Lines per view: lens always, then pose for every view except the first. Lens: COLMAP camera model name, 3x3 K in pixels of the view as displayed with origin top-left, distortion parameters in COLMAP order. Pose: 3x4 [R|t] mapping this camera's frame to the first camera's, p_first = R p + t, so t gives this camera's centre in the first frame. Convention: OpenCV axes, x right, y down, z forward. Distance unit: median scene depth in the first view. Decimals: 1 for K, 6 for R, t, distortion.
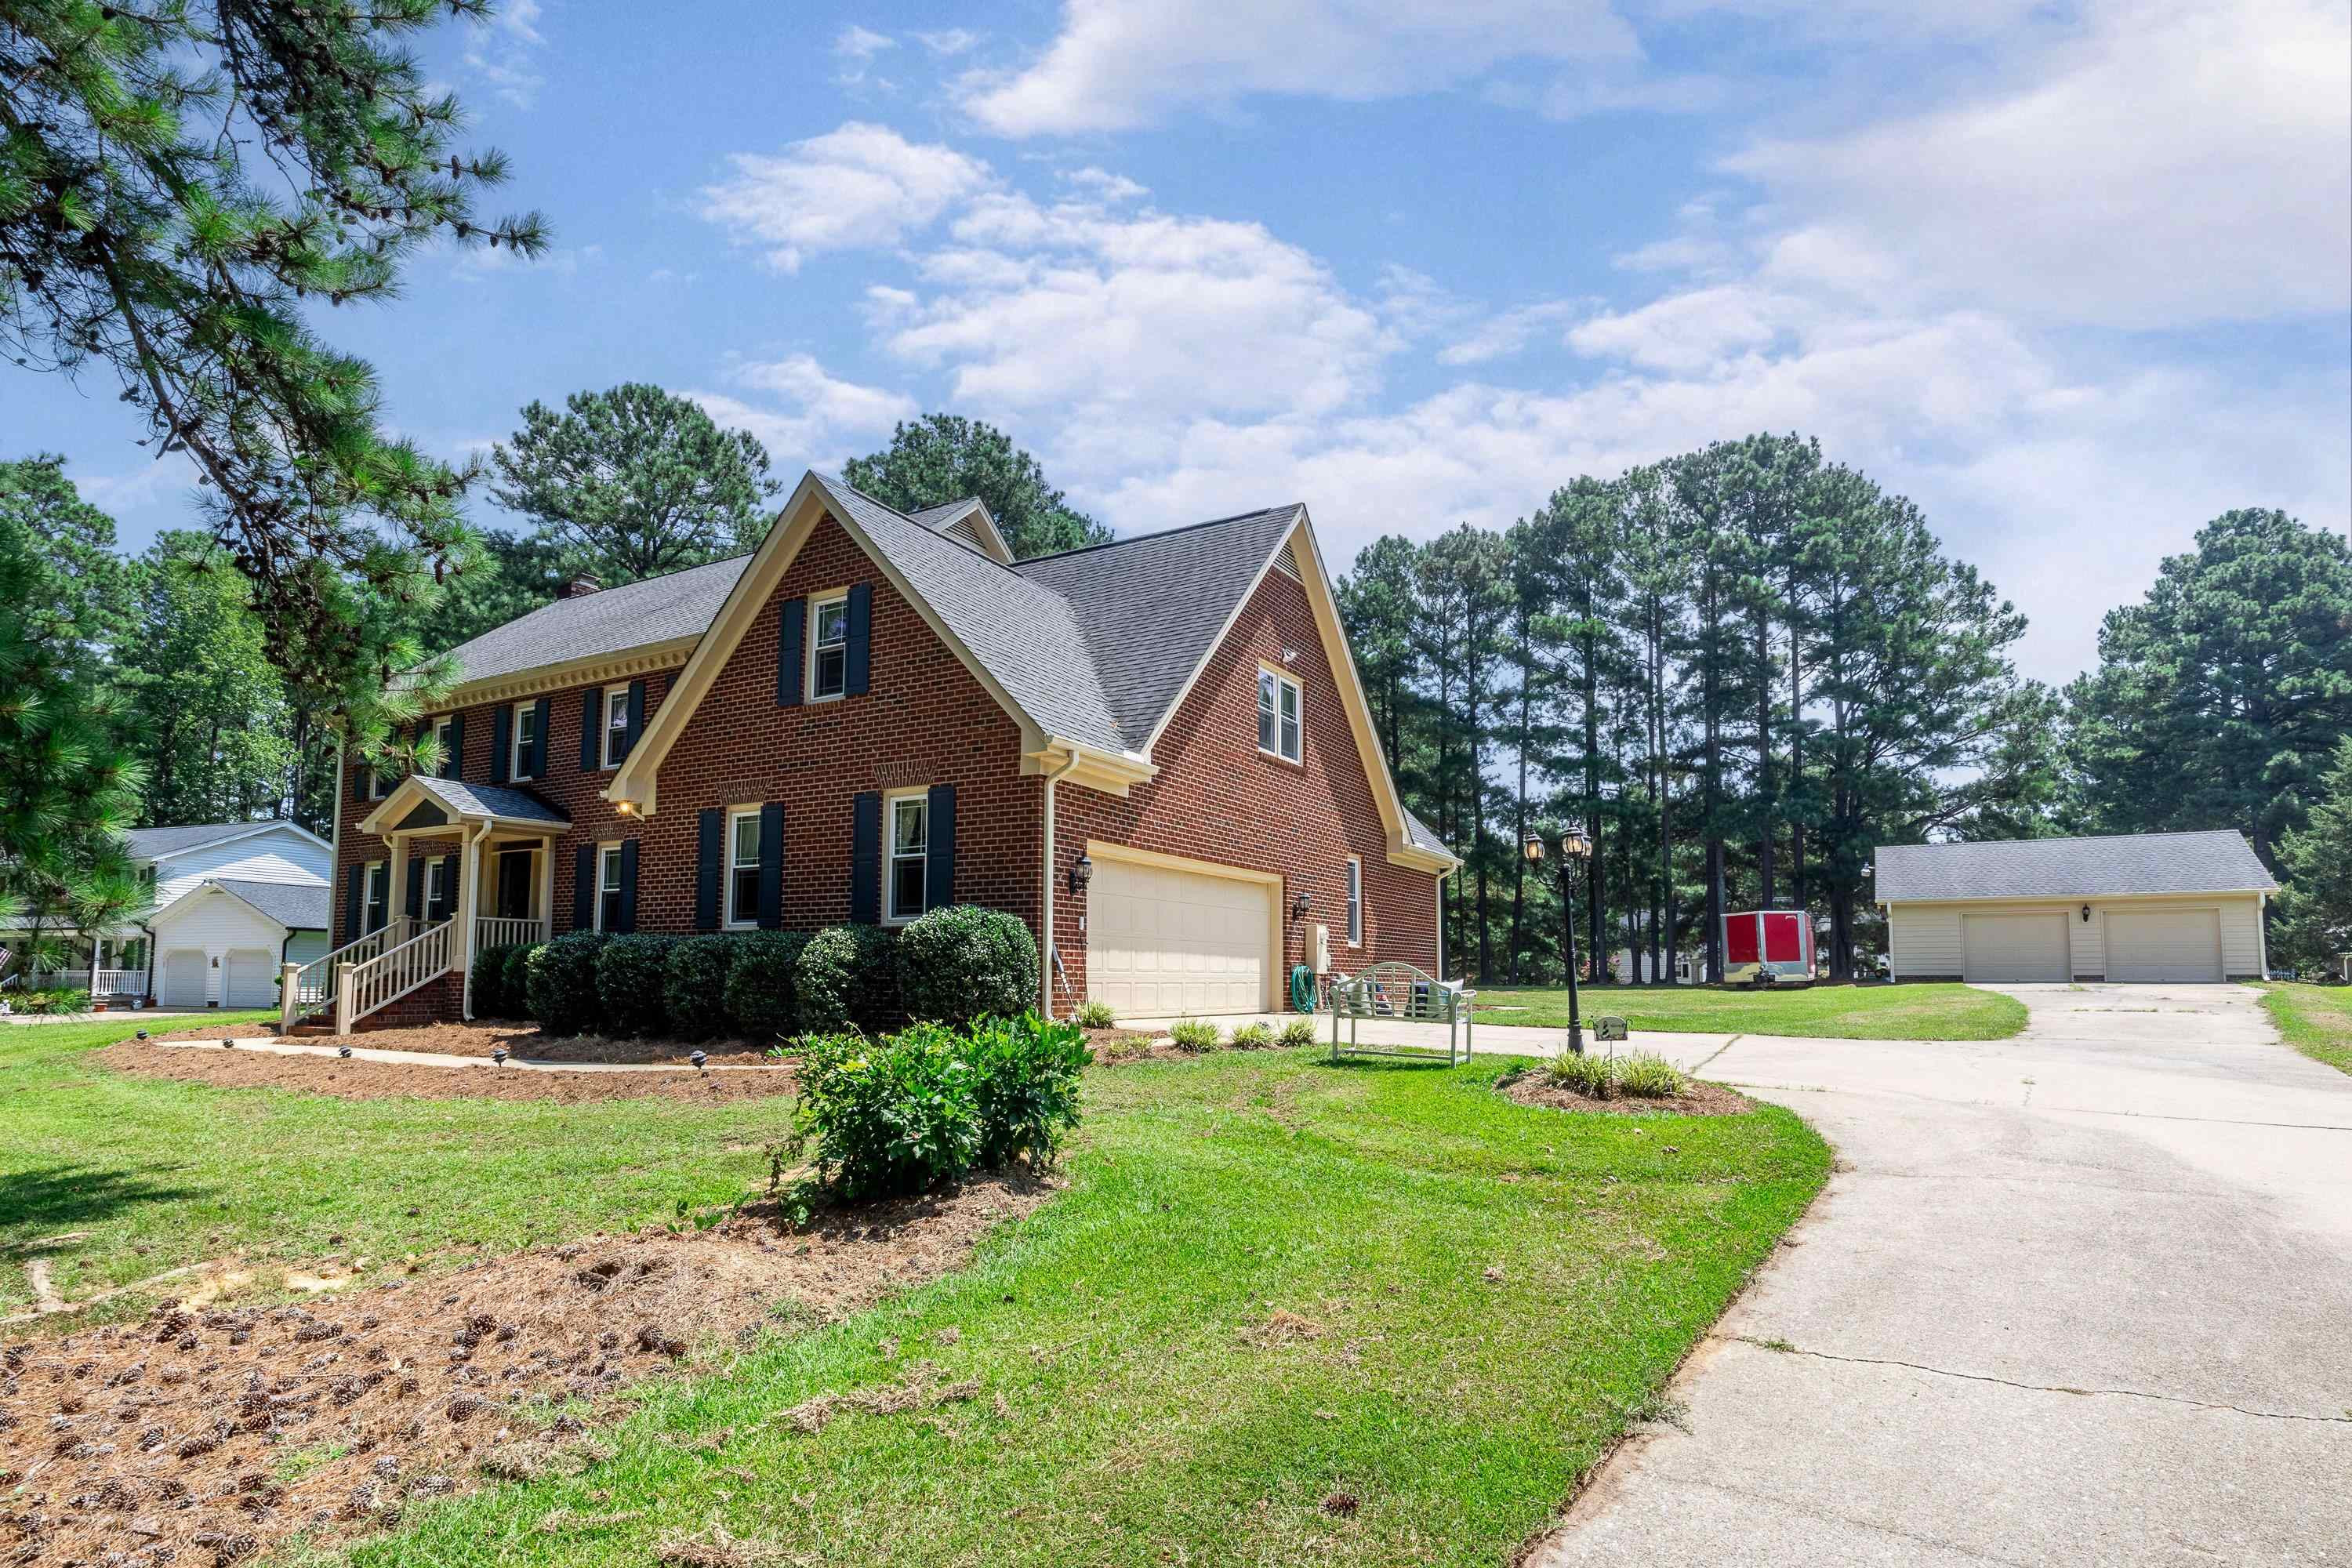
lens RADIAL K [[1193.2, 0, 1176.0], [0, 1193.2, 784.0], [0, 0, 1]] dist [0.014212, -0.000165]
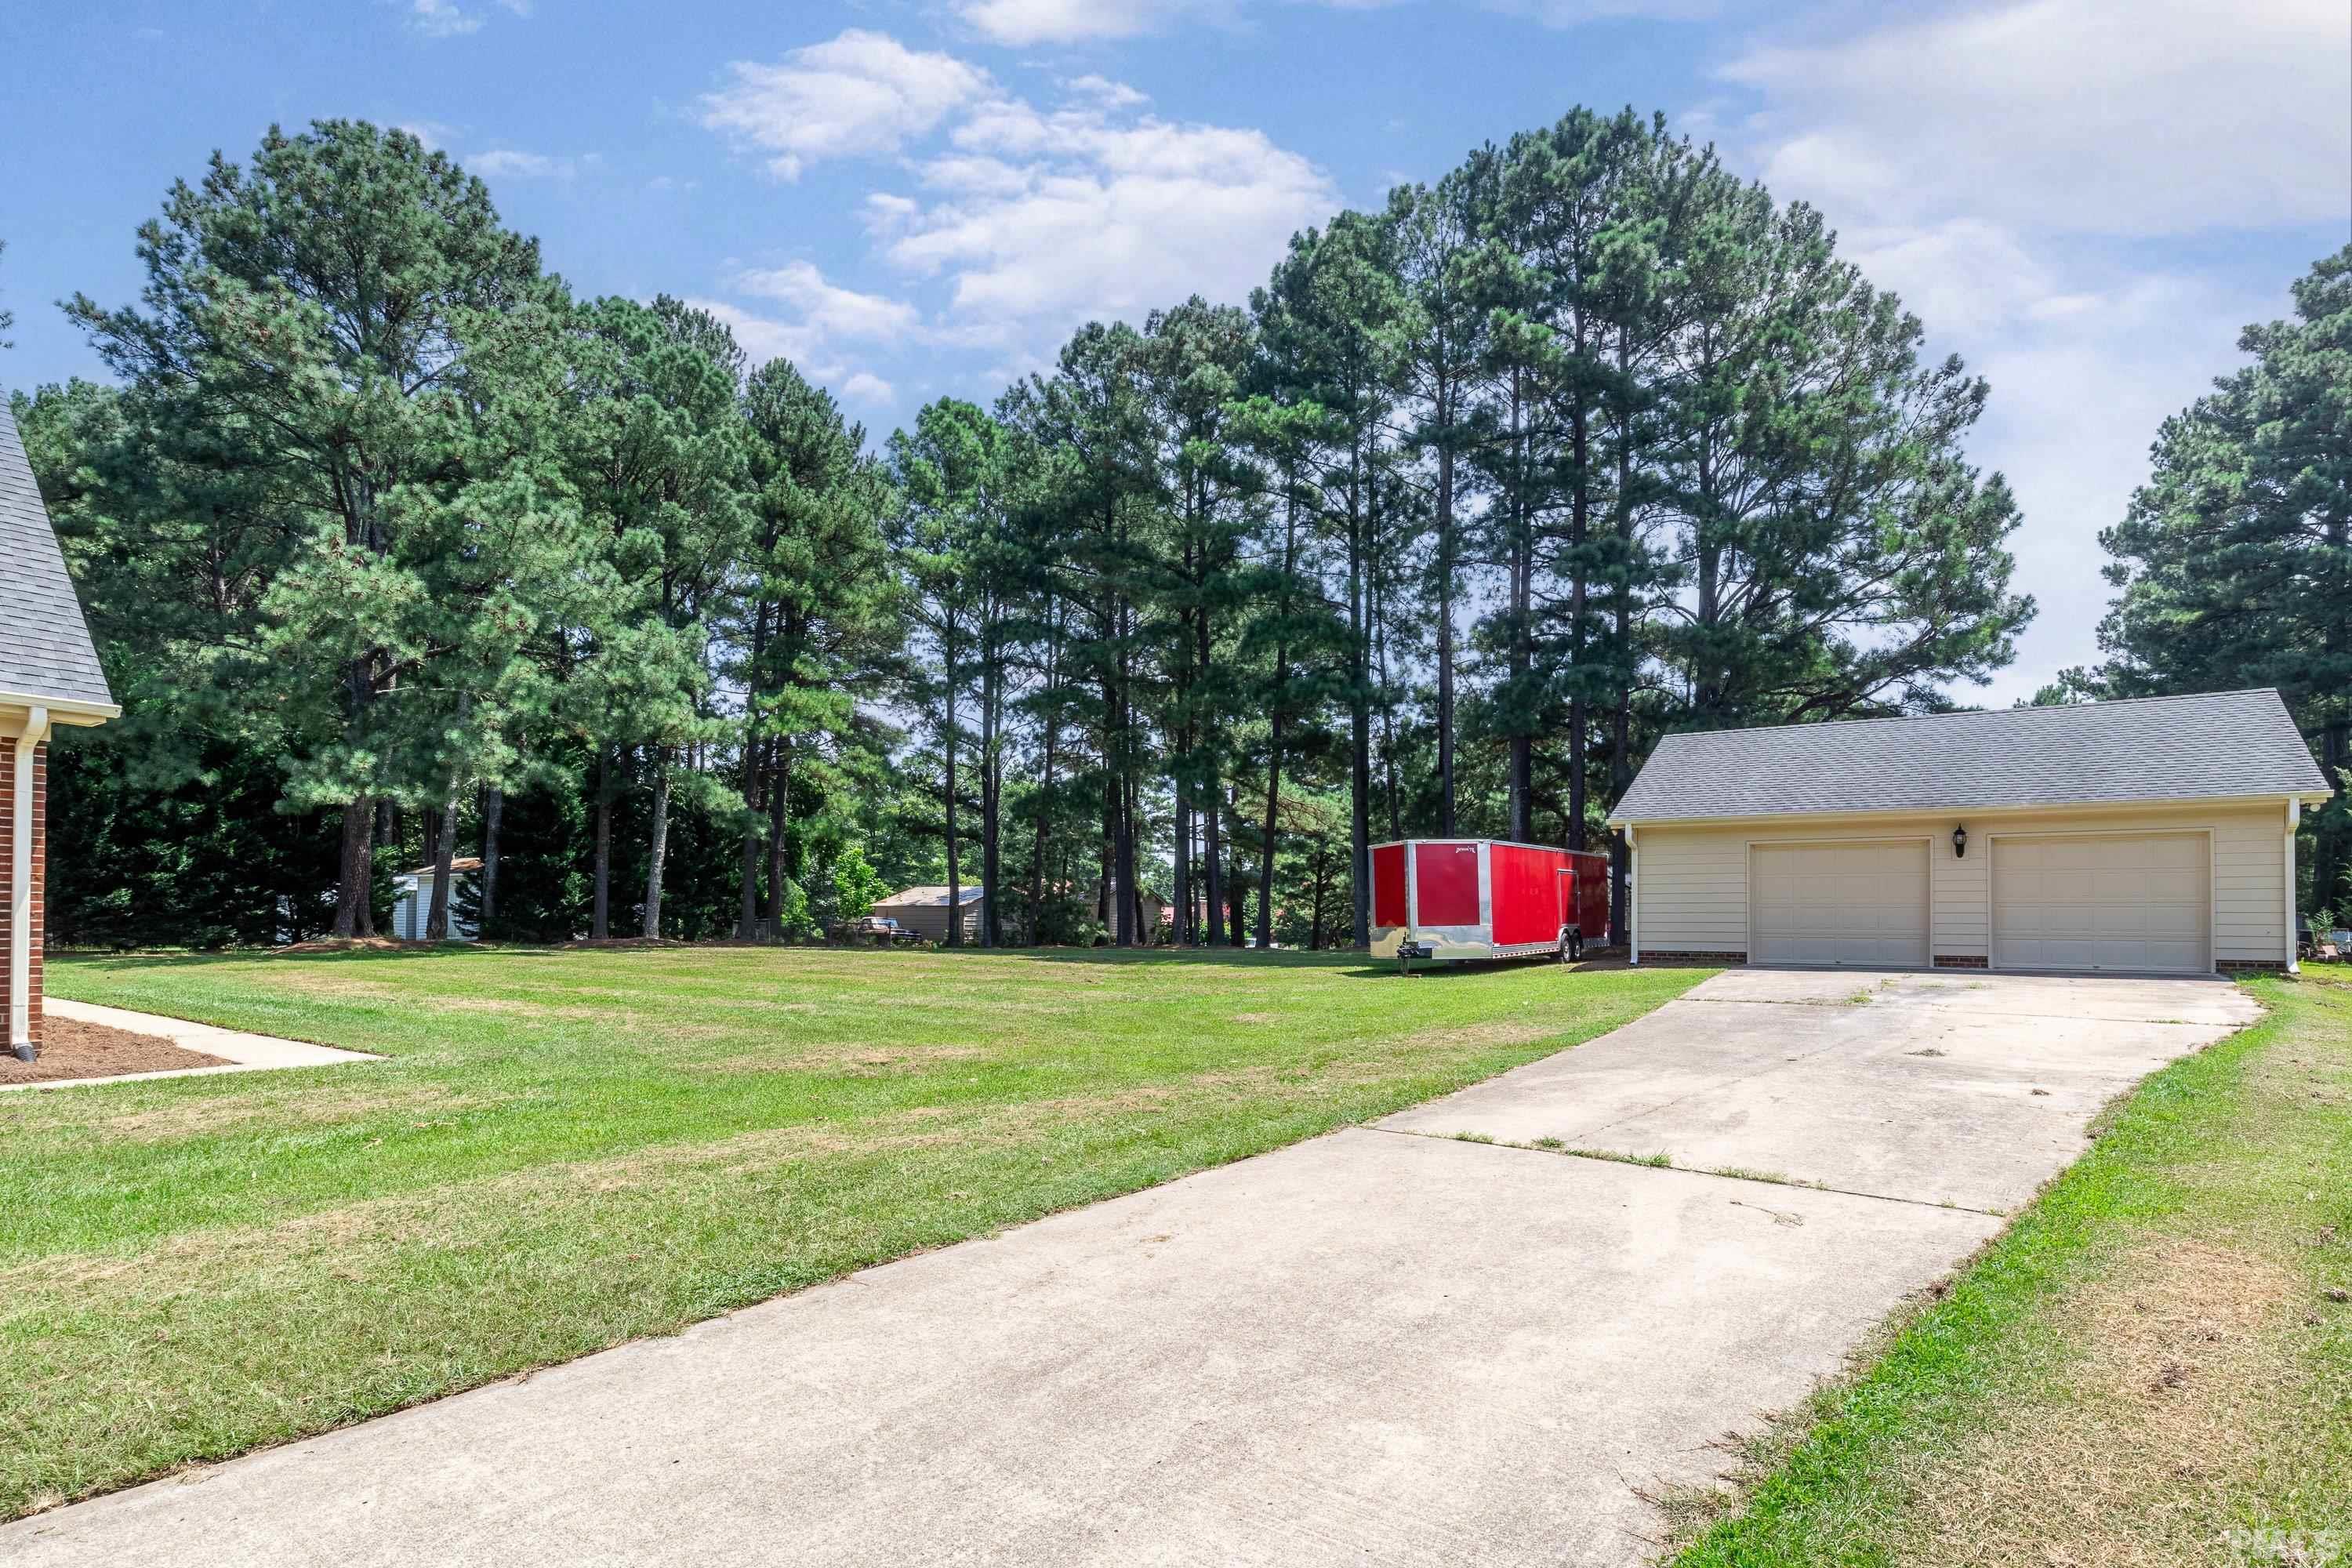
lens RADIAL K [[1202.9, 0, 1190.6], [0, 1202.9, 781.1], [0, 0, 1]] dist [-0.001042, 0.000608]
pose [[0.997258, 0.000375, -0.074008, 0.335488], [0.002960, 0.998985, 0.044949, 0.040970], [0.073950, -0.045044, 0.996244, 0.328249]]
